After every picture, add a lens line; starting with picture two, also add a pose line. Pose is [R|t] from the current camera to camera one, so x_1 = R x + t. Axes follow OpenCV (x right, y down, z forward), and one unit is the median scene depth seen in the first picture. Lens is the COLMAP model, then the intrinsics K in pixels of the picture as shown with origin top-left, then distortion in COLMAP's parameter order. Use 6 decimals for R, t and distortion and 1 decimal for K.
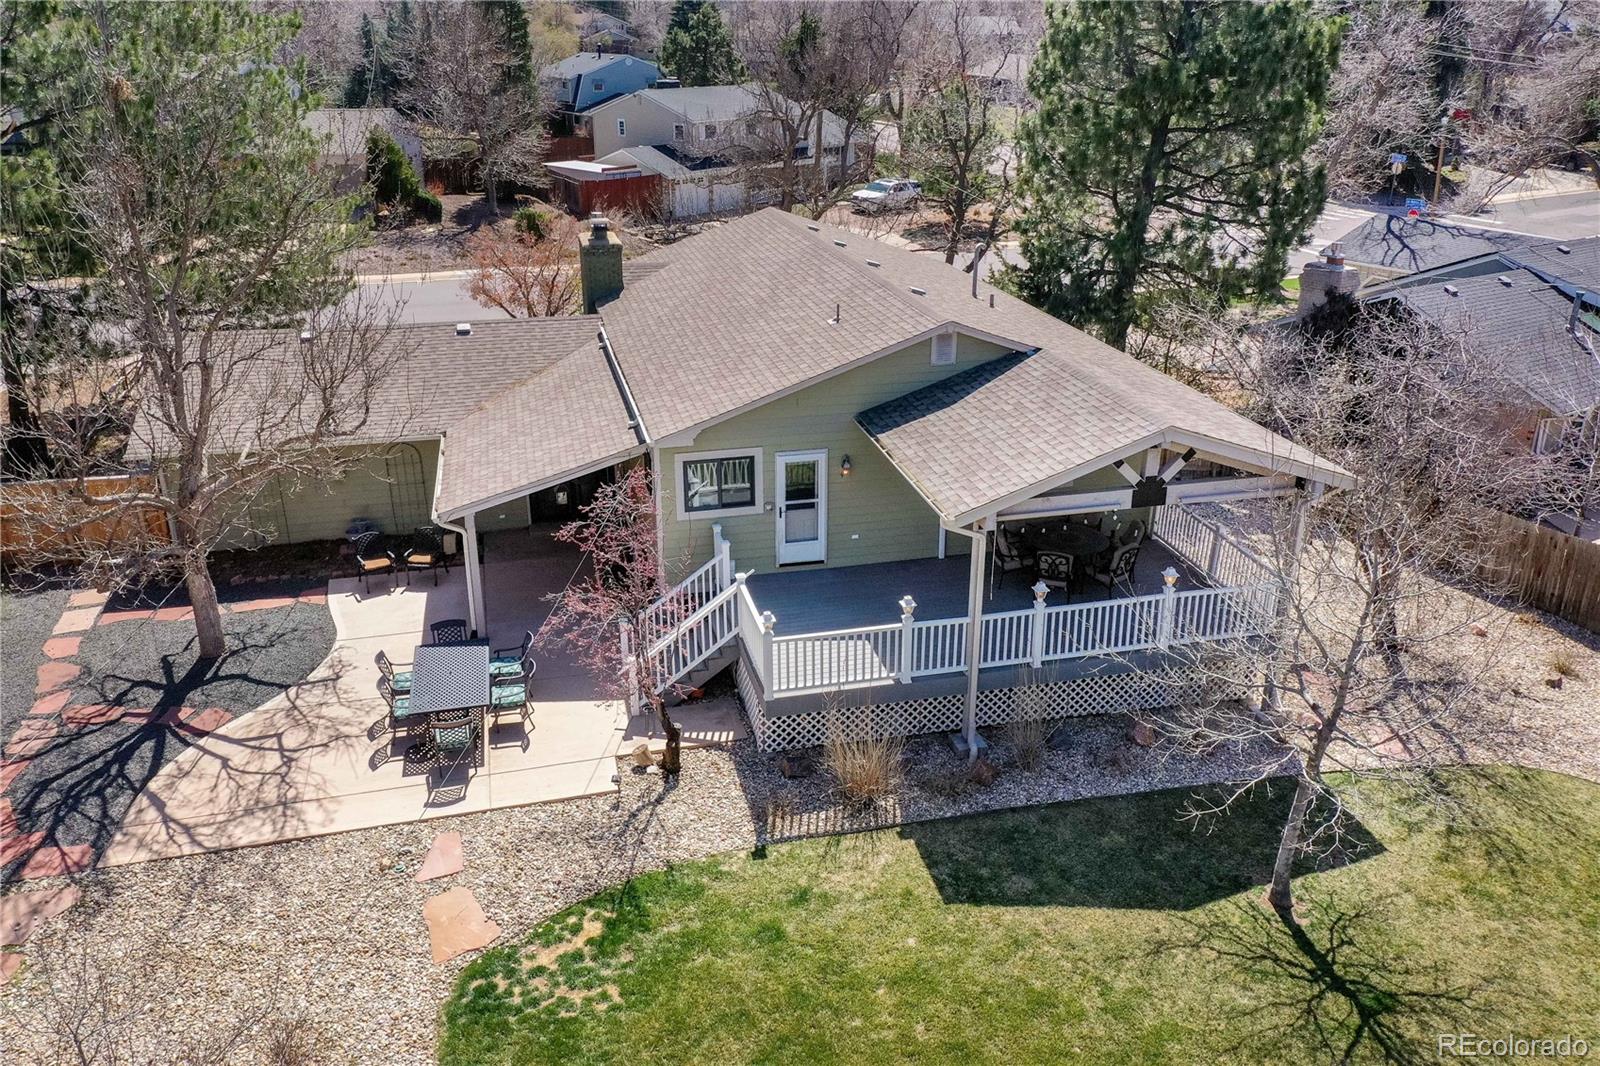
lens RADIAL K [[1257.8, 0, 806.9], [0, 1257.8, 532.4], [0, 0, 1]] dist [0.000028, -0.008750]
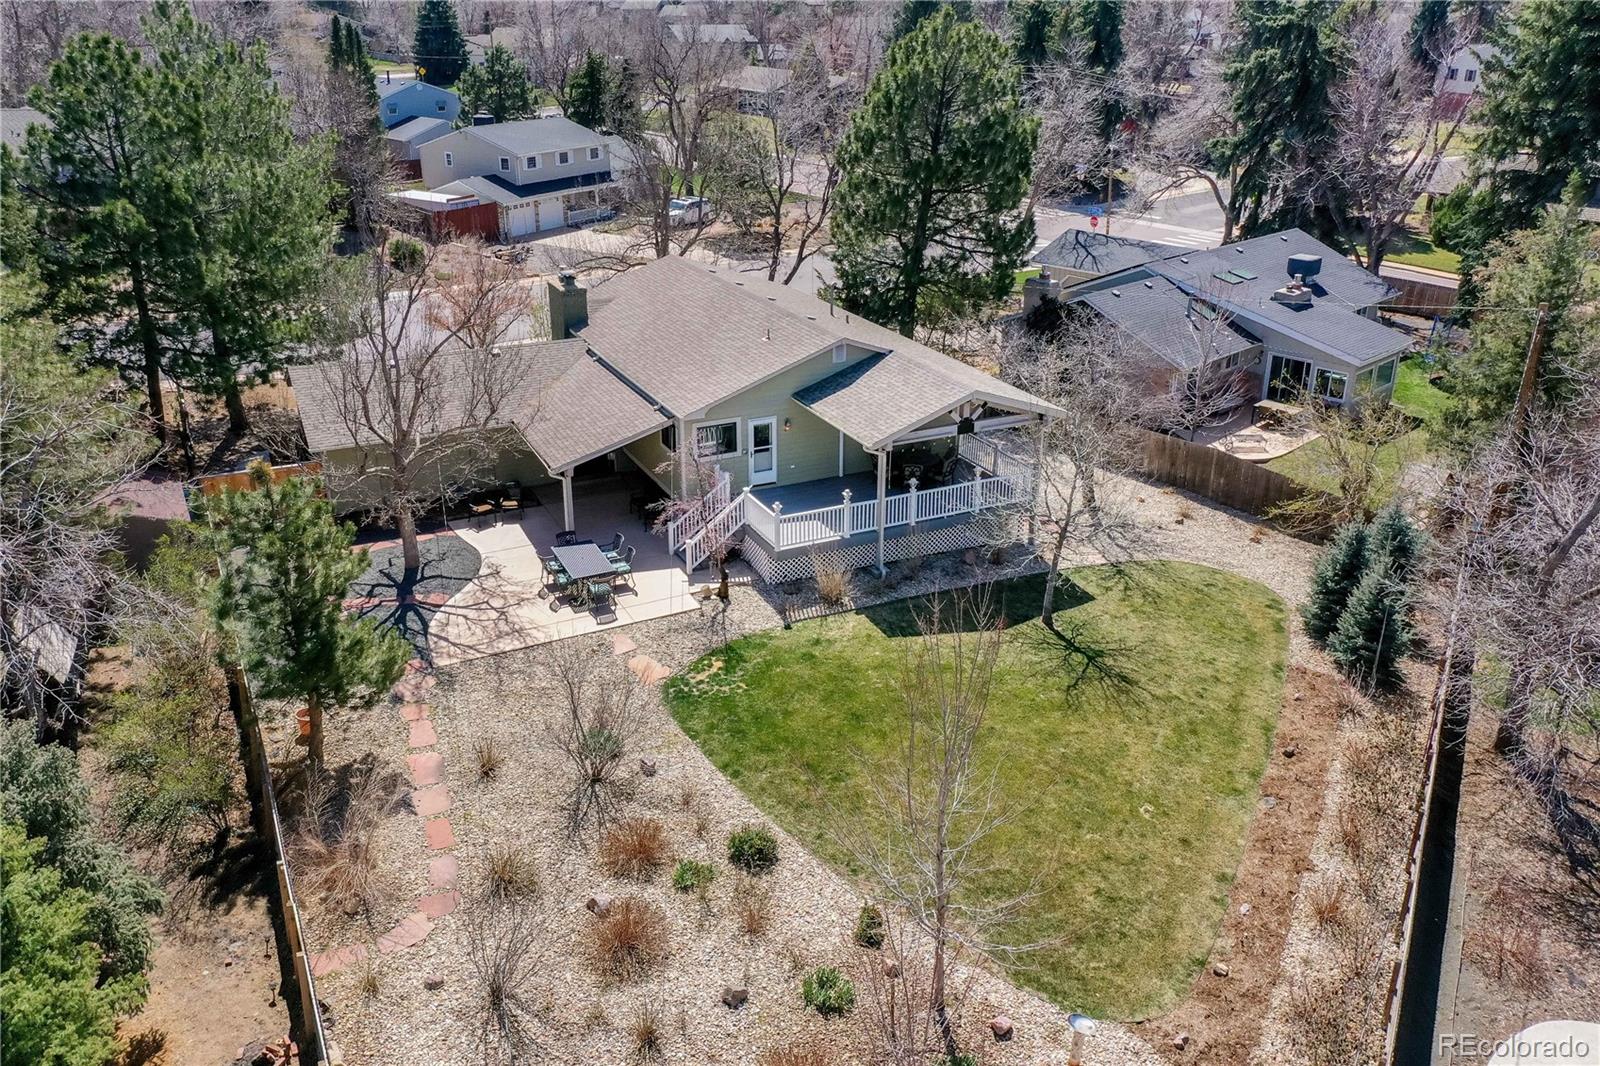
lens RADIAL K [[1257.8, 0, 805.4], [0, 1257.8, 527.5], [0, 0, 1]] dist [0.000028, -0.008750]
pose [[0.976719, -0.079046, 0.199427, -0.311745], [0.076508, 0.996860, 0.020411, 0.055964], [-0.200414, -0.004678, 0.979700, -0.712047]]
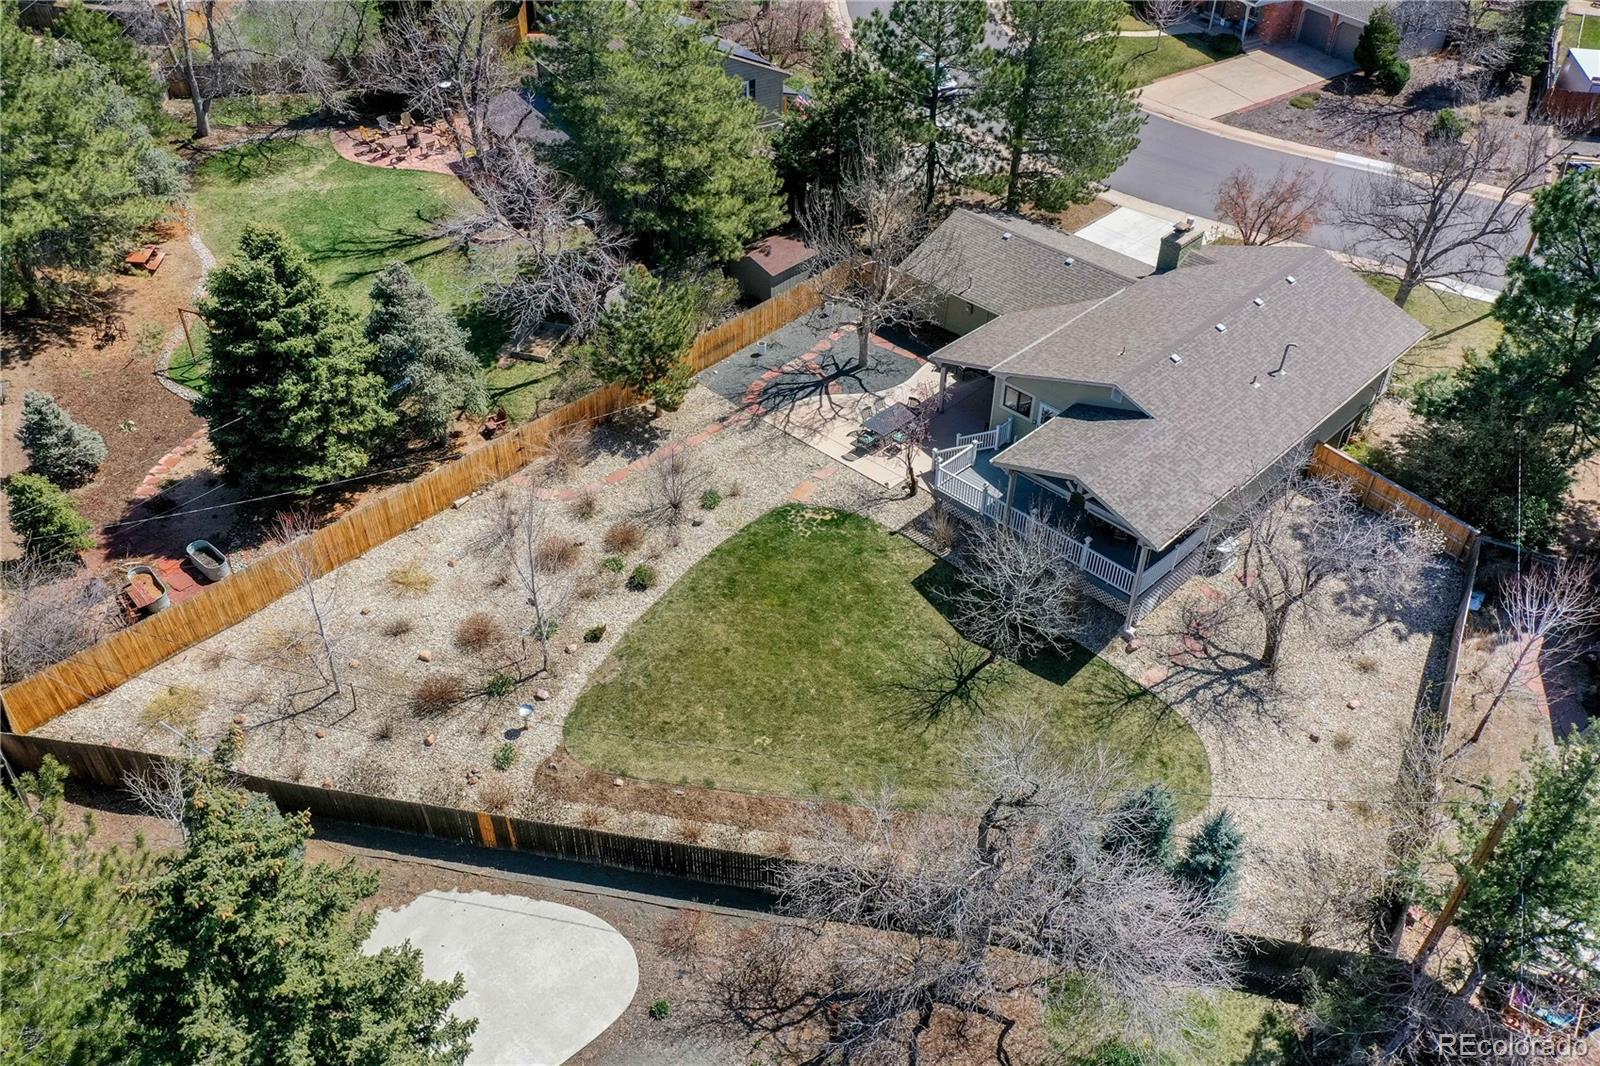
lens RADIAL K [[1257.8, 0, 795.3], [0, 1257.8, 526.3], [0, 0, 1]] dist [0.000028, -0.008750]
pose [[0.522657, 0.538261, -0.661139, 1.320224], [-0.327026, 0.842747, 0.427588, -0.680814], [0.787327, -0.007272, 0.616493, -0.658507]]
